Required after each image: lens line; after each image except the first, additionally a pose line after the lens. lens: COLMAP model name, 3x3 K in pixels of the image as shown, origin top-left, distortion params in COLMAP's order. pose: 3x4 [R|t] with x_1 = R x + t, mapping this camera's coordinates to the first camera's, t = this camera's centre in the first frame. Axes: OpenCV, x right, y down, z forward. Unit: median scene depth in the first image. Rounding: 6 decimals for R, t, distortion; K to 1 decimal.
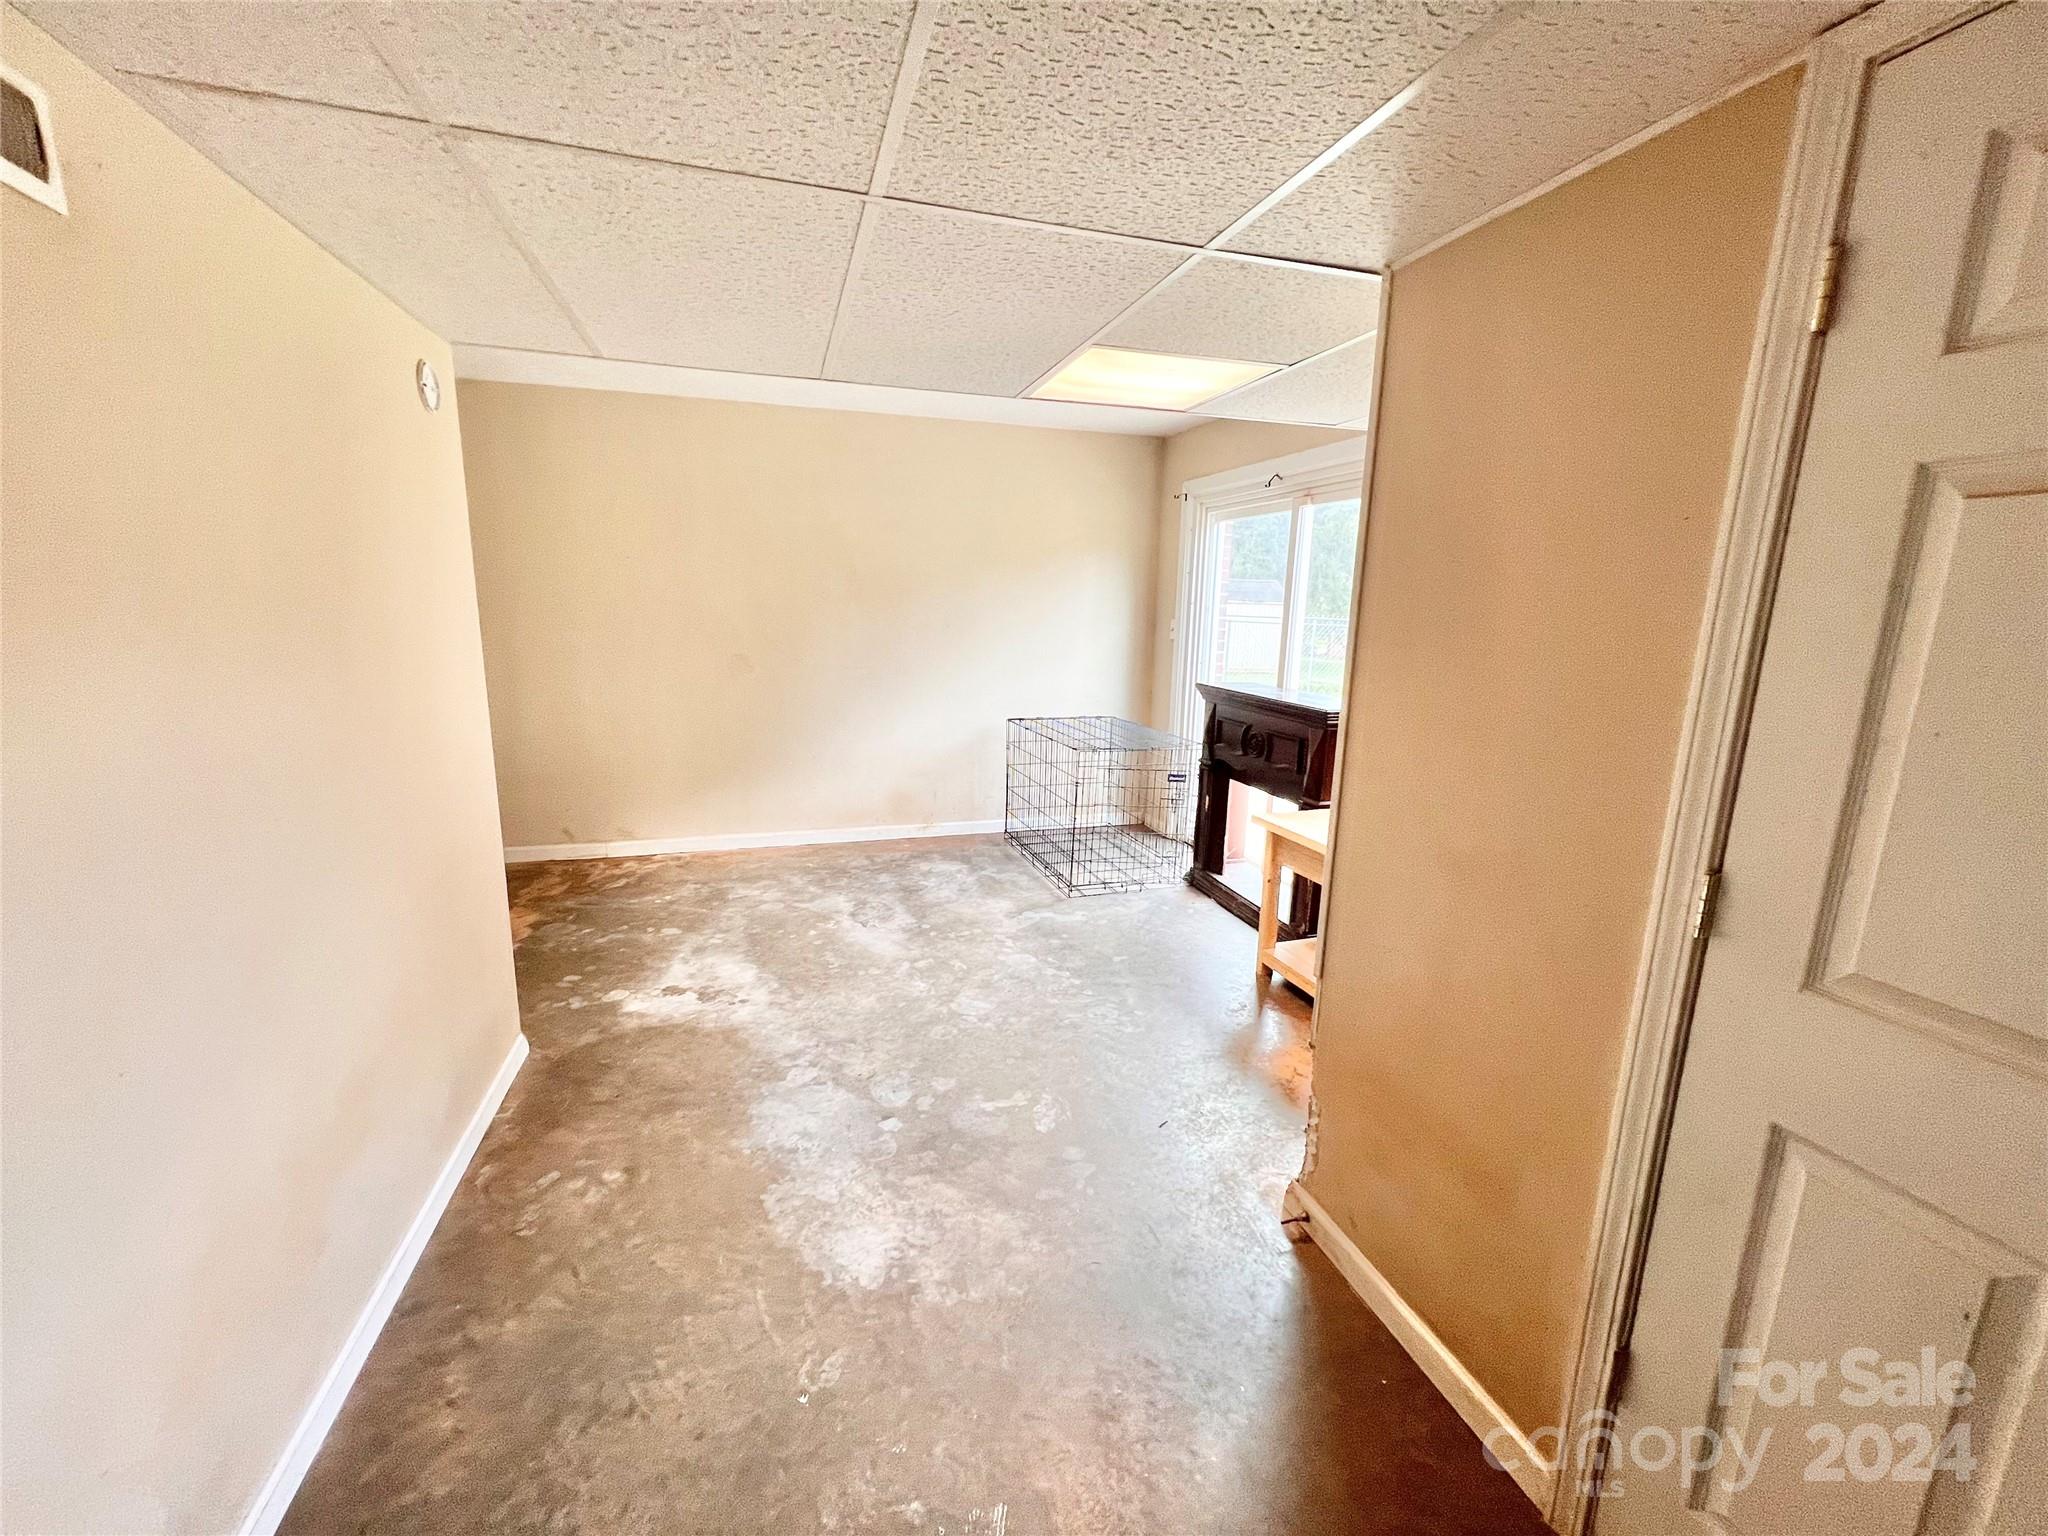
lens RADIAL K [[821.7, 0, 1019.3], [0, 821.7, 765.0], [0, 0, 1]] dist [-0.001763, 0.000645]
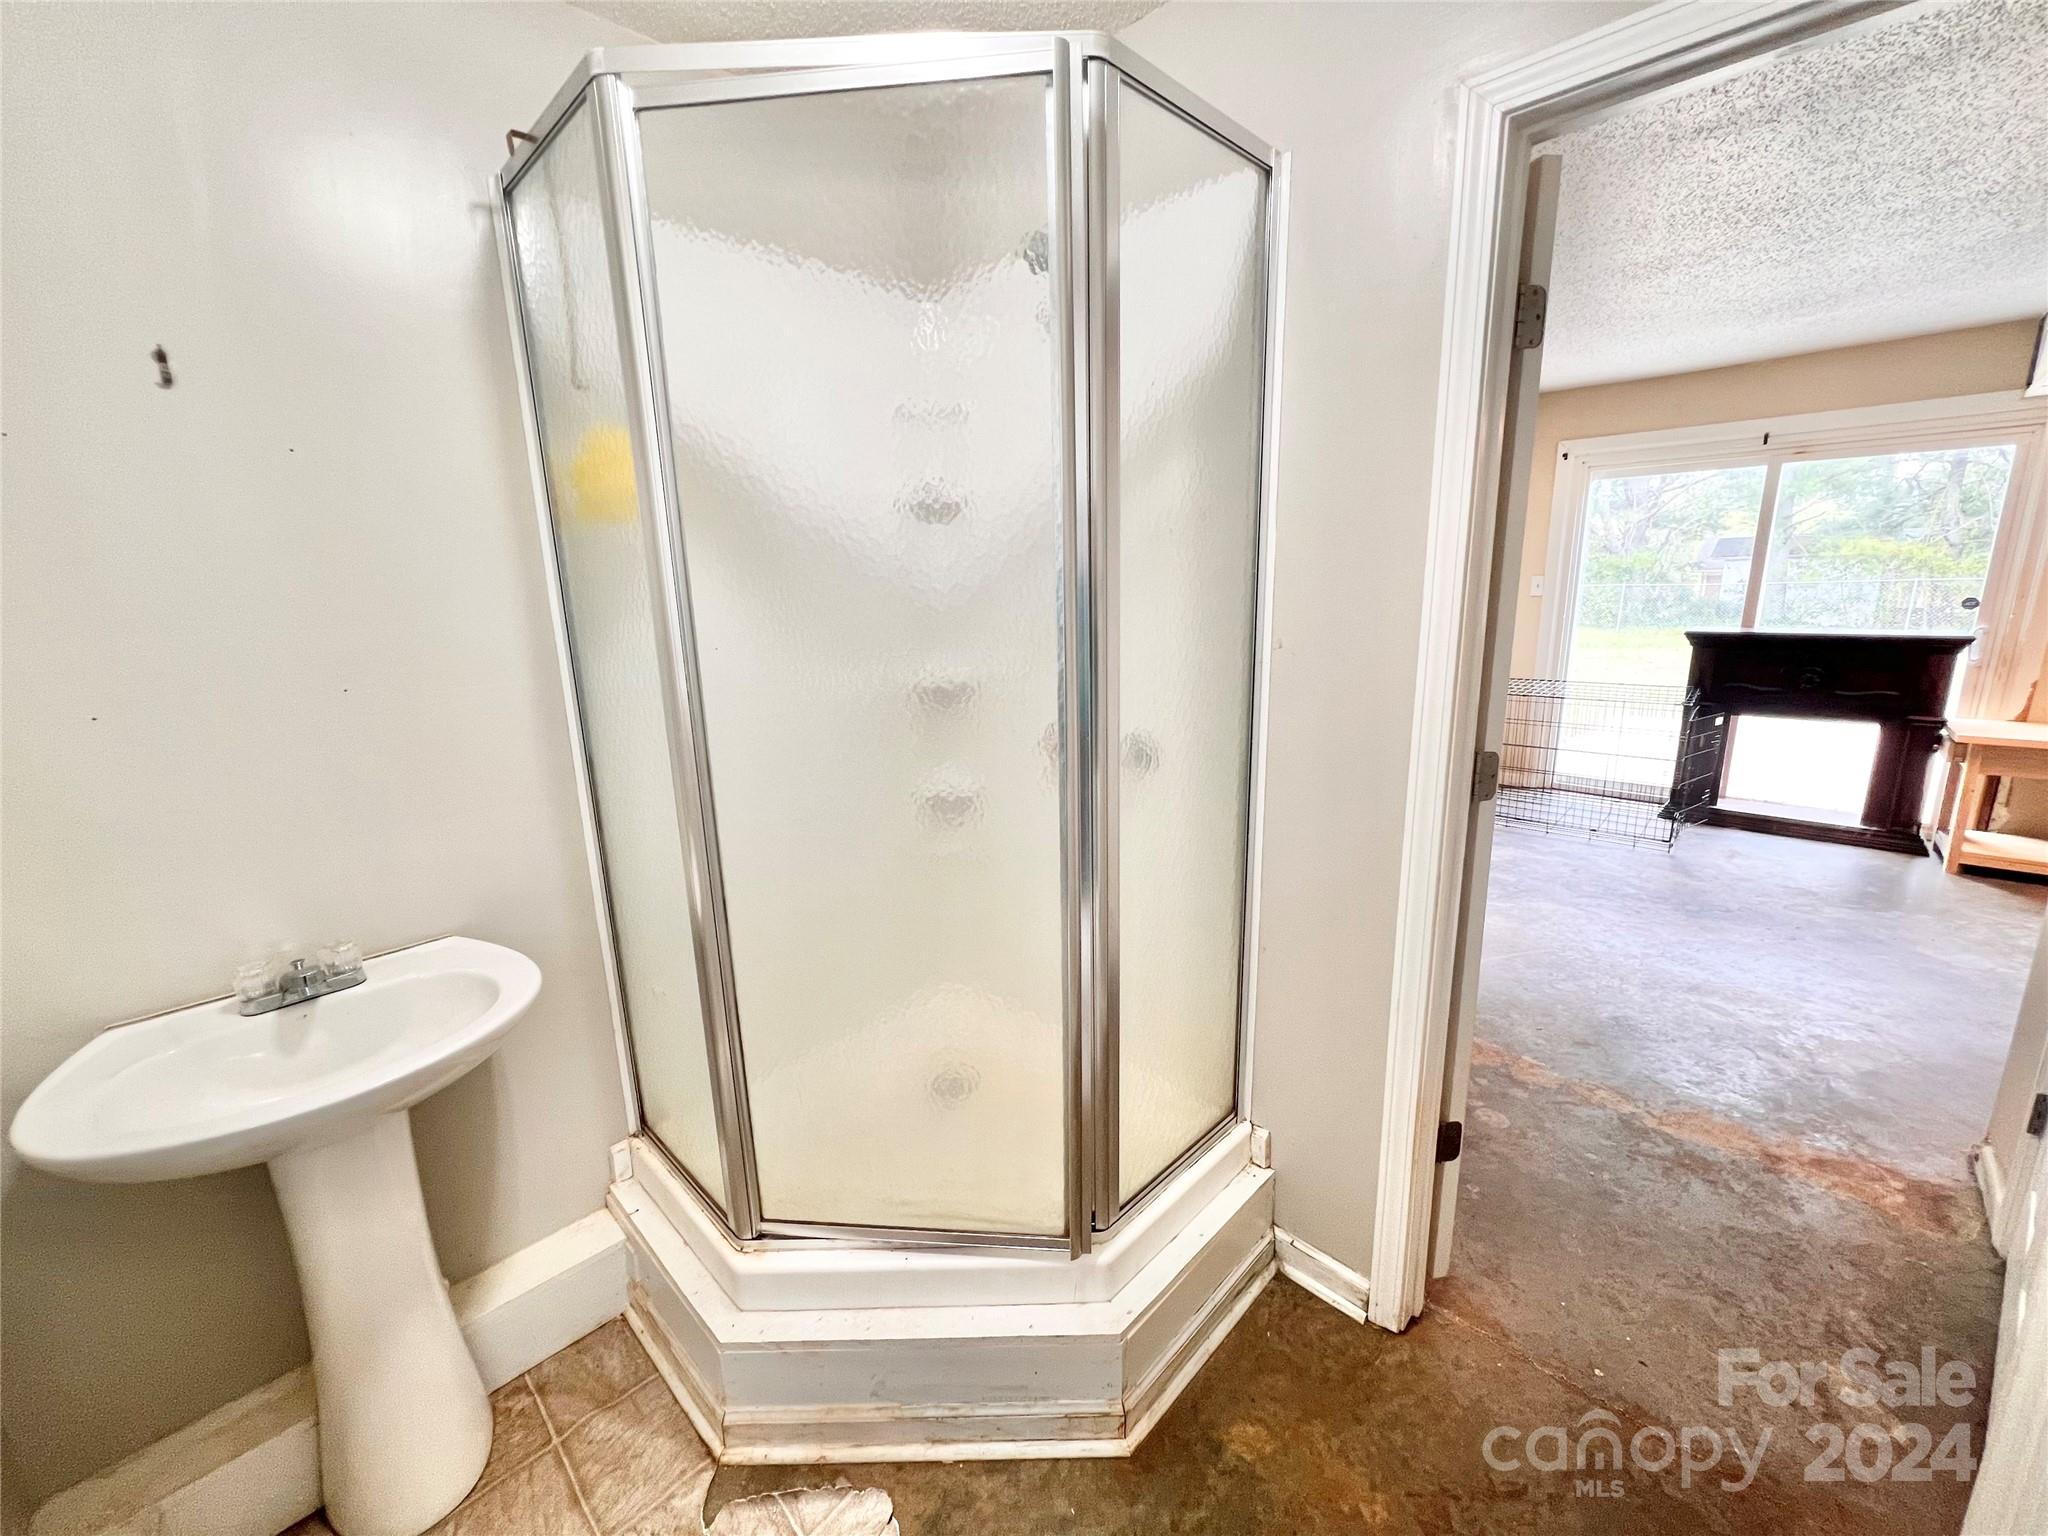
lens RADIAL K [[819.0, 0, 1022.0], [0, 819.0, 763.0], [0, 0, 1]] dist [-0.002232, 0.000646]
pose [[0.877349, -0.153163, 0.454753, -1.128089], [0.142727, 0.988094, 0.057434, -0.124350], [-0.458136, 0.014516, 0.888764, 0.494721]]
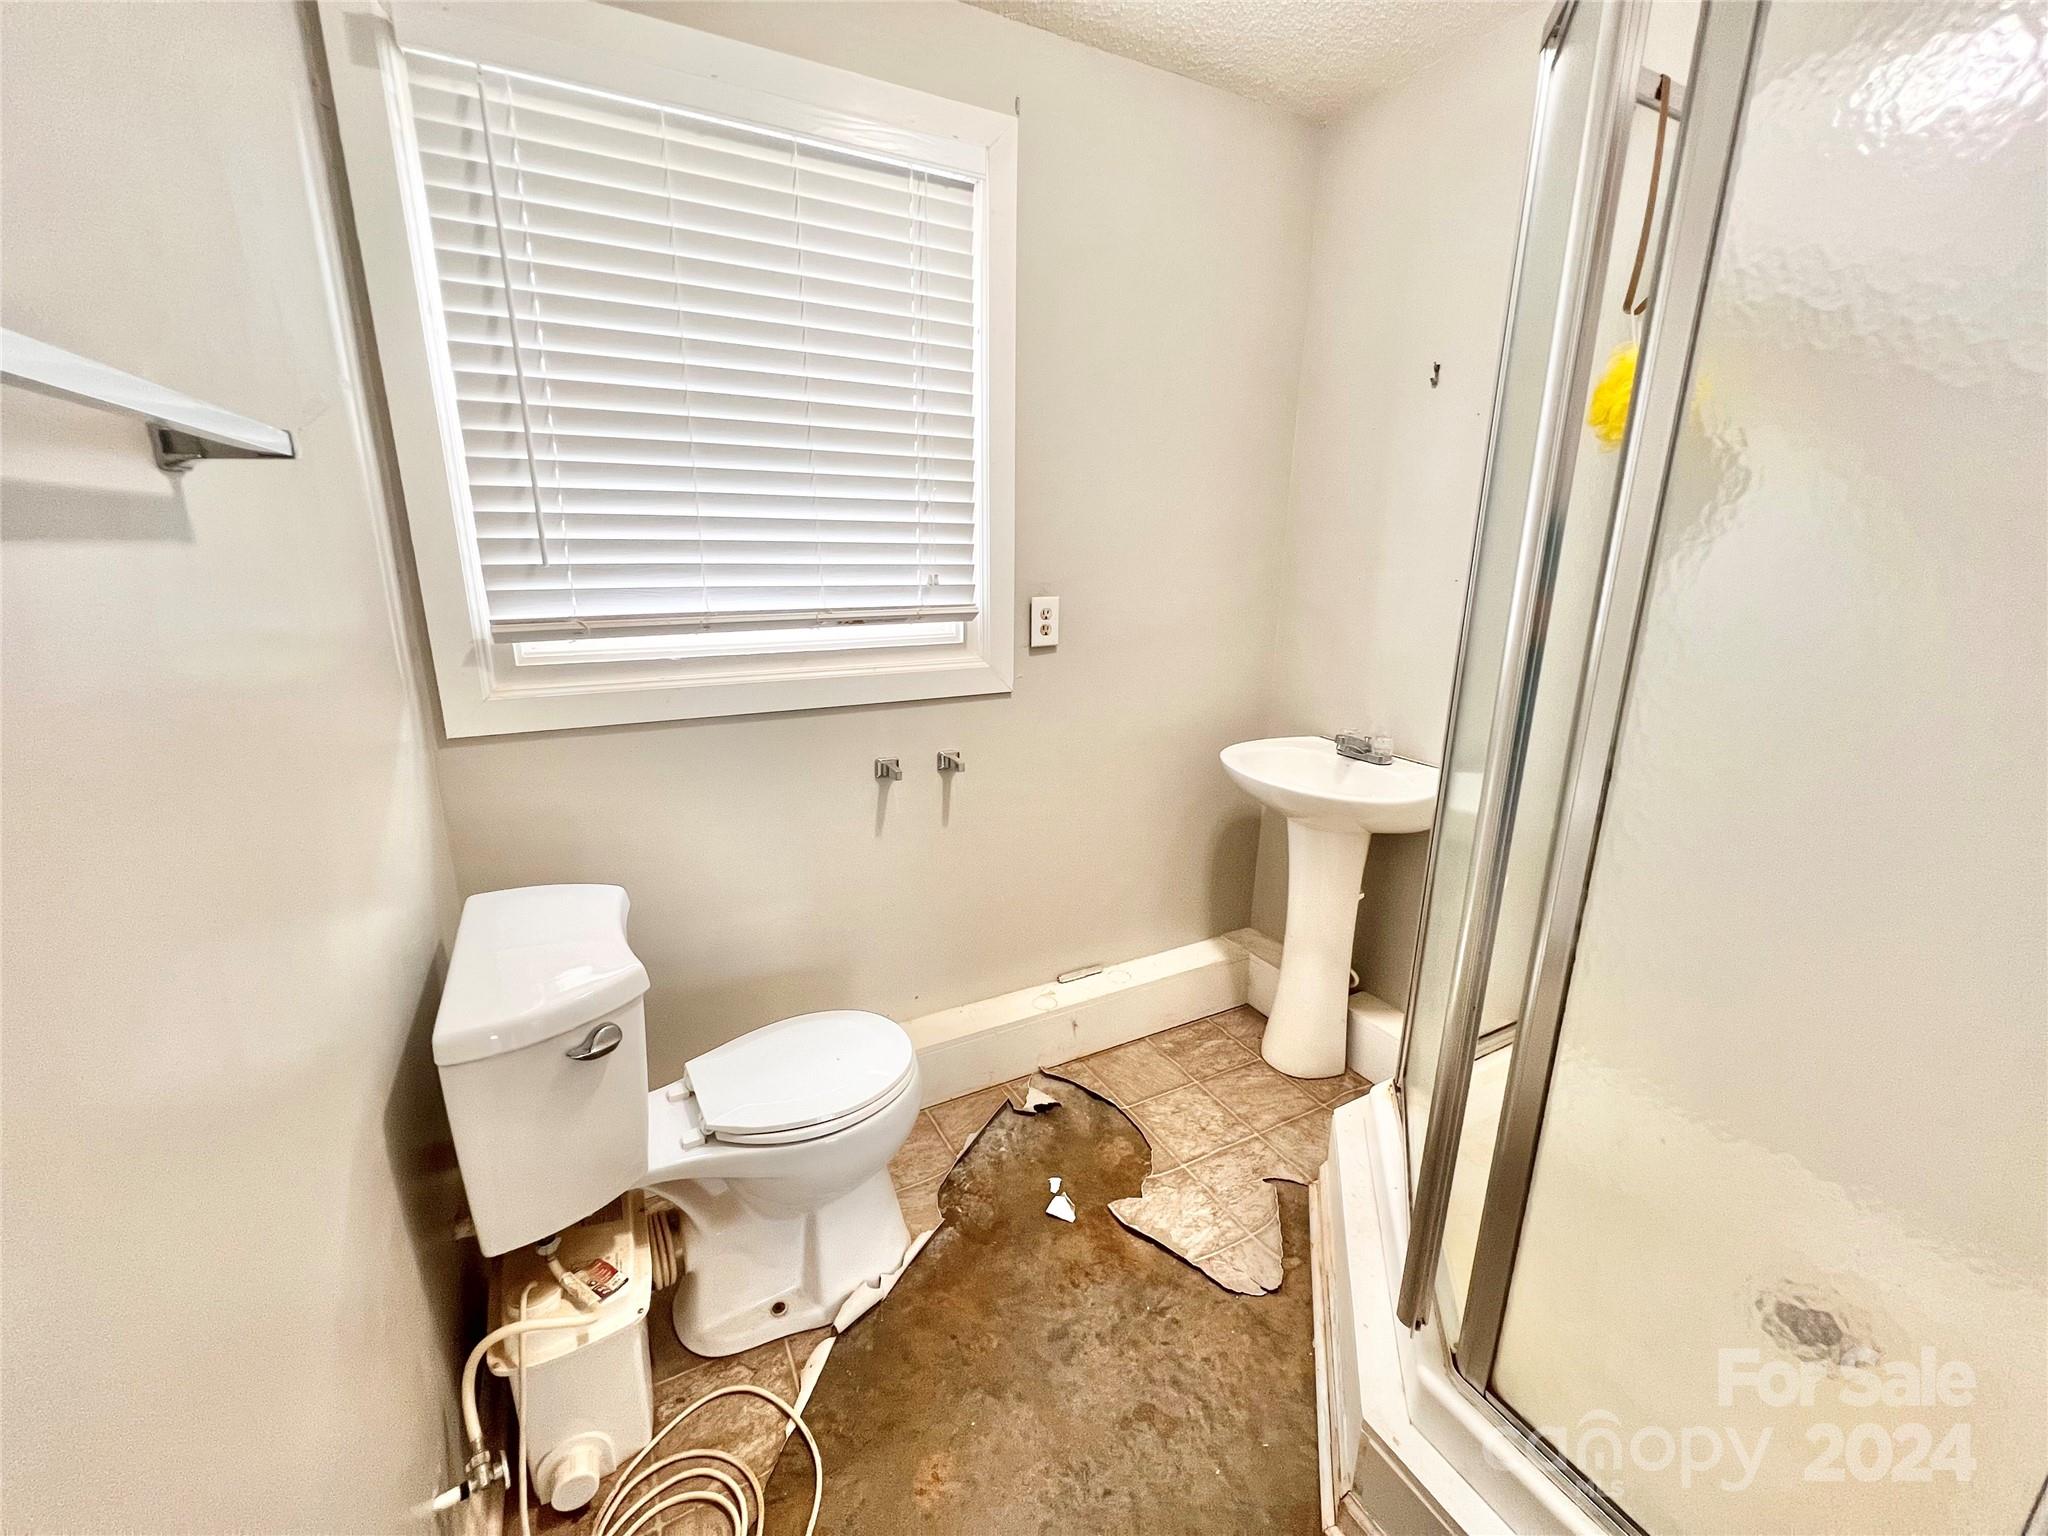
lens RADIAL K [[819.0, 0, 1022.5], [0, 819.0, 765.8], [0, 0, 1]] dist [-0.002232, 0.000646]
pose [[0.195471, 0.234997, -0.952138, -0.799921], [-0.199451, 0.960103, 0.196016, -0.113825], [0.960214, 0.151589, 0.234543, 0.564100]]
